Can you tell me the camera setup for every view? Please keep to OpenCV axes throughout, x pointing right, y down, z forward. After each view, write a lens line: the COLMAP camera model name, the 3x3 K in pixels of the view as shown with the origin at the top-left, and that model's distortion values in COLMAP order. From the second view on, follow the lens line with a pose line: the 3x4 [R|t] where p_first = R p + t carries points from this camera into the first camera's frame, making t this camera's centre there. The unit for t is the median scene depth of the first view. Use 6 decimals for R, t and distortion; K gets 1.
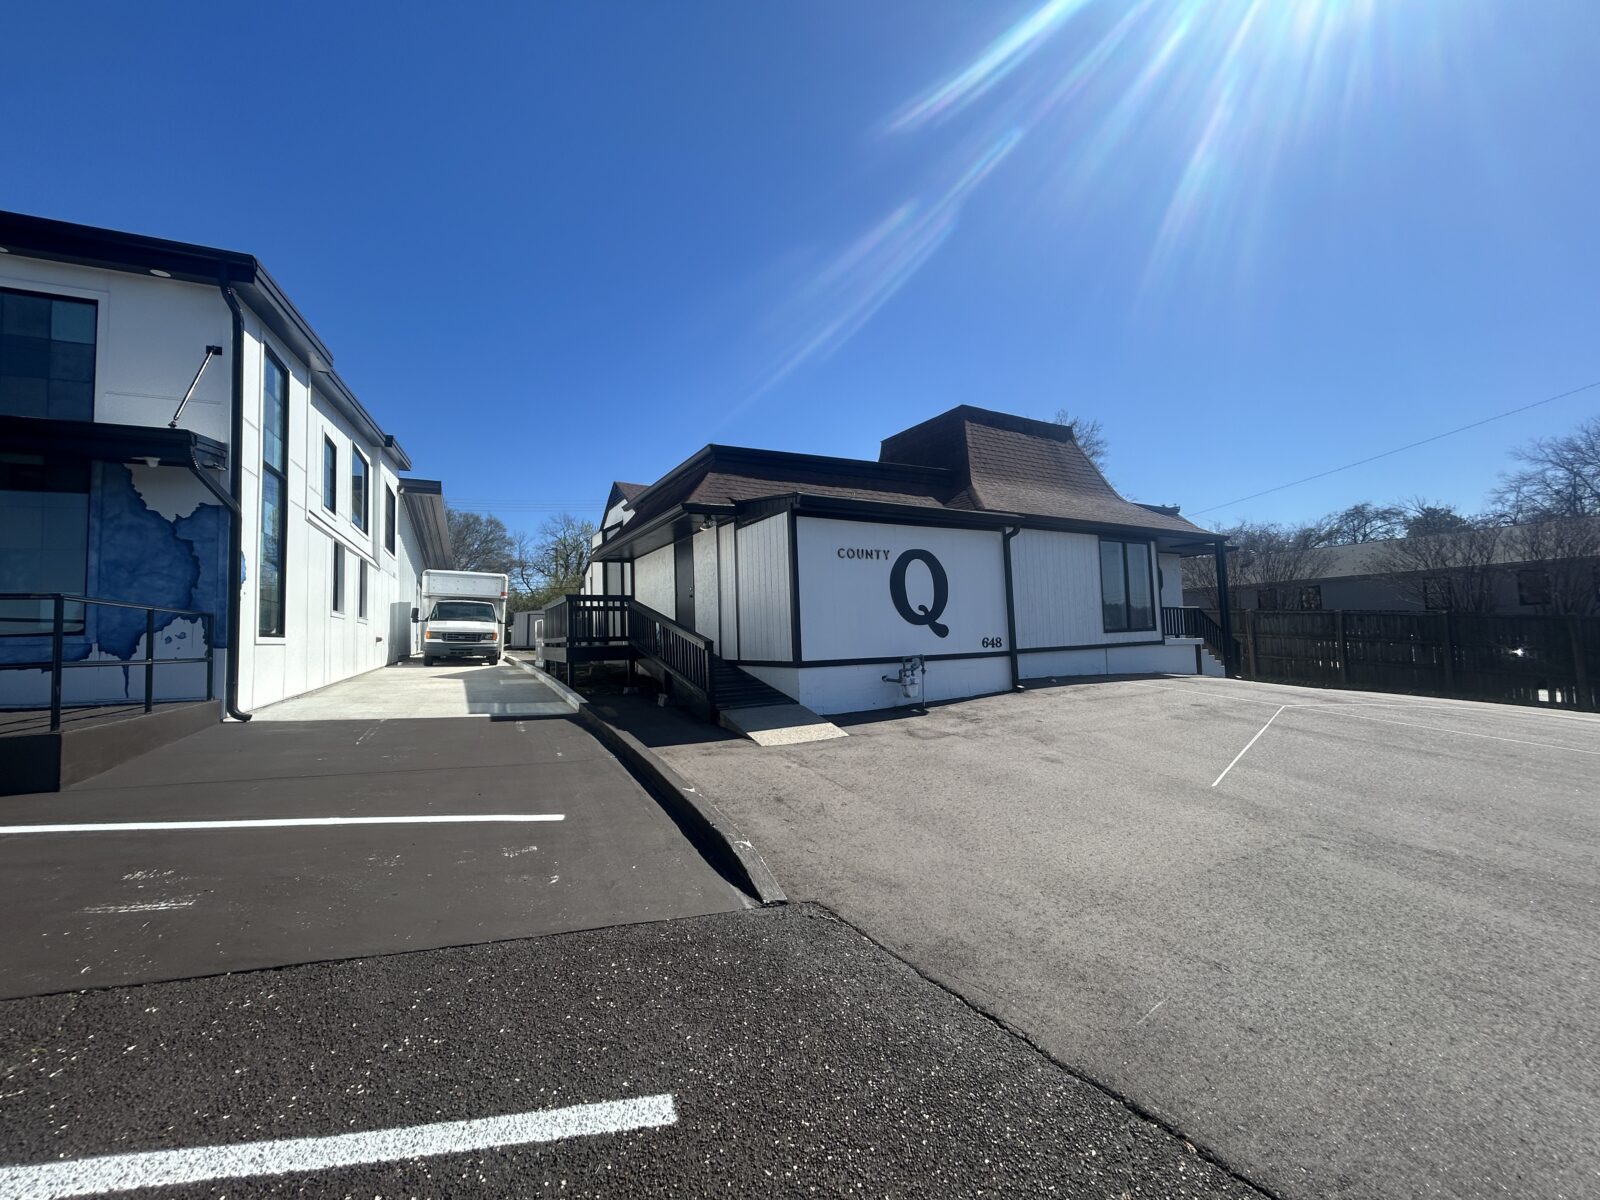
lens RADIAL K [[643.2, 0, 803.5], [0, 643.2, 600.4], [0, 0, 1]] dist [-0.015920, -0.000065]
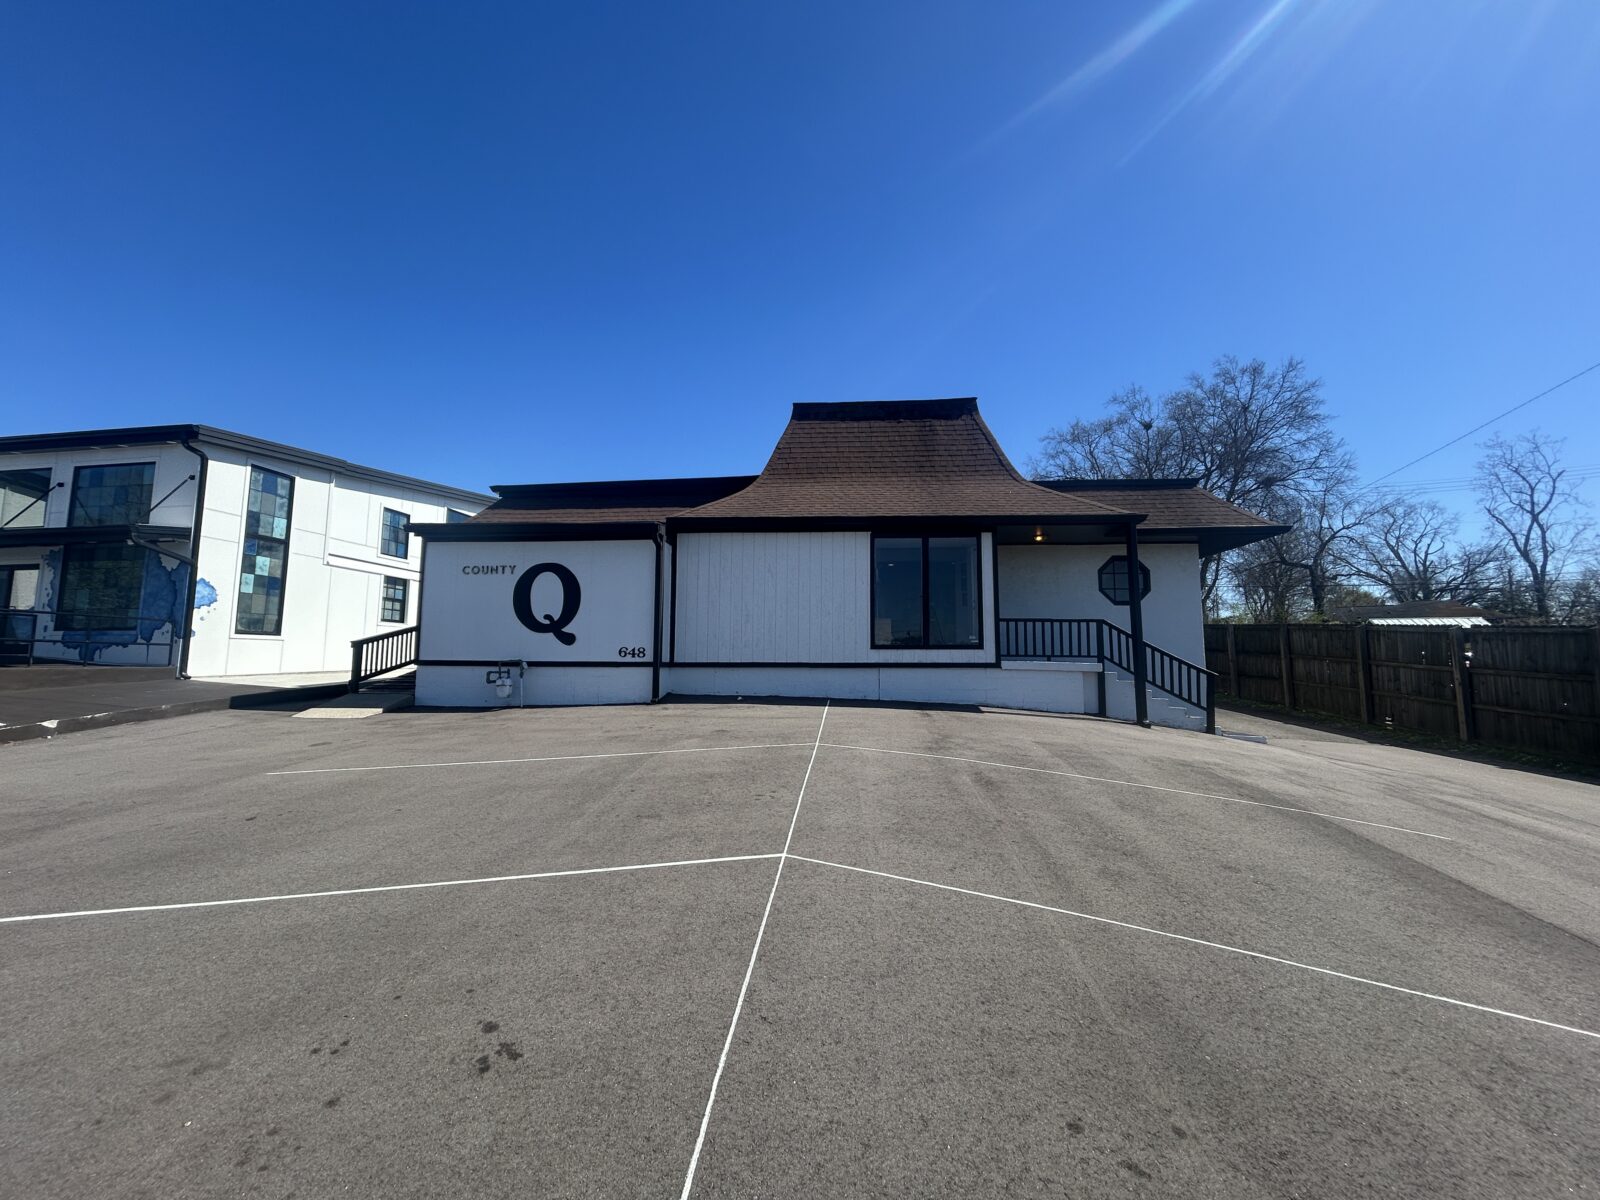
lens RADIAL K [[639.2, 0, 800.5], [0, 639.2, 602.1], [0, 0, 1]] dist [-0.013126, 0.000432]
pose [[0.822764, -0.019272, -0.568057, 1.135582], [0.001168, 0.999480, -0.032217, 0.021447], [0.568383, 0.025844, 0.822358, 0.361542]]
